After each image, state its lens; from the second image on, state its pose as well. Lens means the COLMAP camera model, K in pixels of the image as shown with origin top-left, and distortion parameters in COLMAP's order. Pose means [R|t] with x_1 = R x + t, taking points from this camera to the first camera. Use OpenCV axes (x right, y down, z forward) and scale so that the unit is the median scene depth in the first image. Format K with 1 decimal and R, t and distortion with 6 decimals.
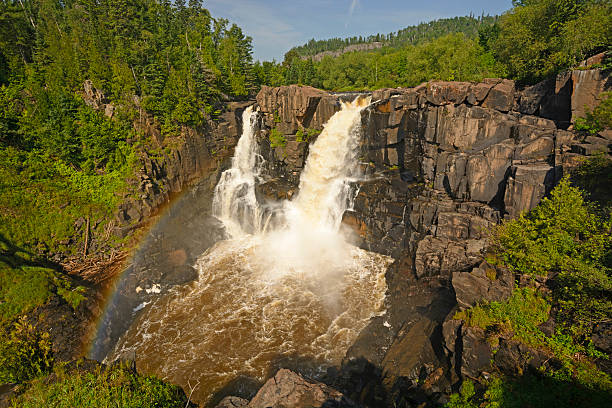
lens RADIAL K [[321.5, 0, 301.8], [0, 321.5, 206.4], [0, 0, 1]] dist [0.002984, 0.000317]
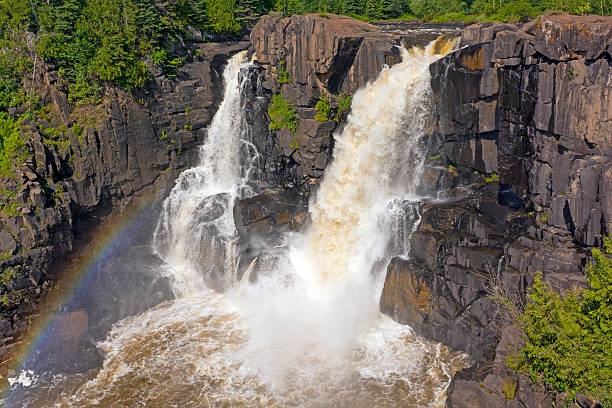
lens RADIAL K [[666.5, 0, 306.0], [0, 666.5, 204.0], [0, 0, 1]] dist [0.004898, 0.001757]
pose [[0.986464, 0.049212, -0.156420, 0.156672], [-0.059000, 0.996539, -0.058559, -0.002917], [0.152997, 0.066995, 0.985953, -0.062274]]
